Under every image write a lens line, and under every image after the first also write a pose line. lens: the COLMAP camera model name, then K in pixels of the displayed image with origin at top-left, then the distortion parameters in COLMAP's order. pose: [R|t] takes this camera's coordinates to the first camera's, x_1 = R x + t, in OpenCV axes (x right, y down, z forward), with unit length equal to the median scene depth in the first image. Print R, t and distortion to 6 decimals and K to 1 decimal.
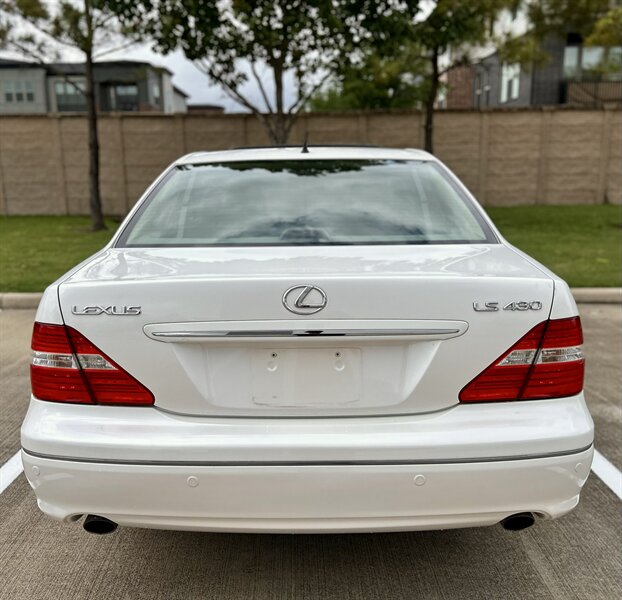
lens RADIAL K [[603.9, 0, 304.7], [0, 603.9, 303.2], [0, 0, 1]] dist [0.017705, 0.000000]
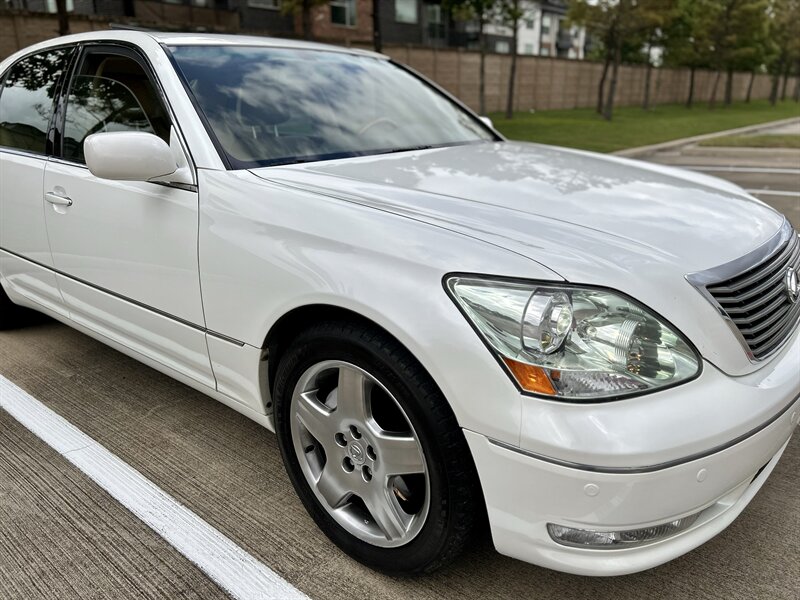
lens RADIAL K [[604.5, 0, 408.2], [0, 604.5, 302.9], [0, 0, 1]] dist [0.045082, -0.048254]
pose [[0.642610, -0.240140, 0.727589, -0.135625], [0.164811, 0.970709, 0.174820, -0.010171], [-0.748258, 0.007574, 0.663365, 0.105455]]
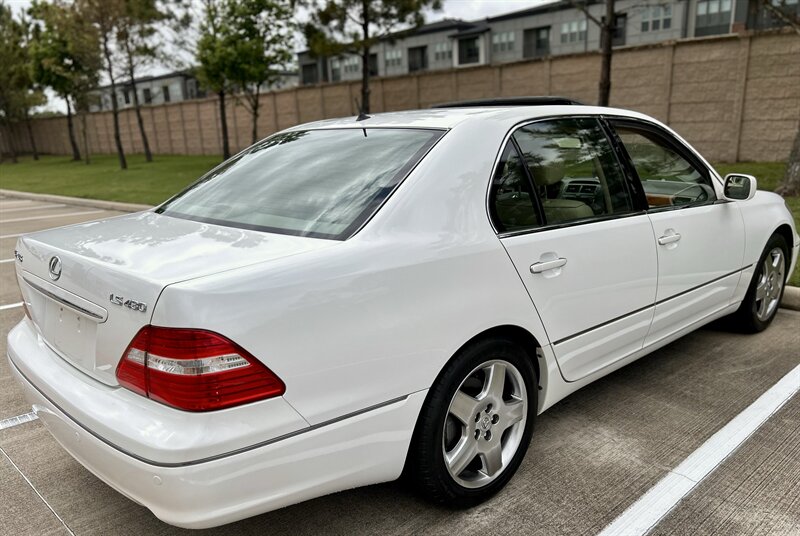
lens RADIAL K [[640.2, 0, 401.8], [0, 640.2, 326.8], [0, 0, 1]] dist [0.040447, -0.038171]
pose [[0.692843, 0.201107, -0.692477, 0.146332], [-0.118836, 0.979036, 0.165430, -0.019705], [0.711229, -0.032326, 0.702216, 0.059324]]
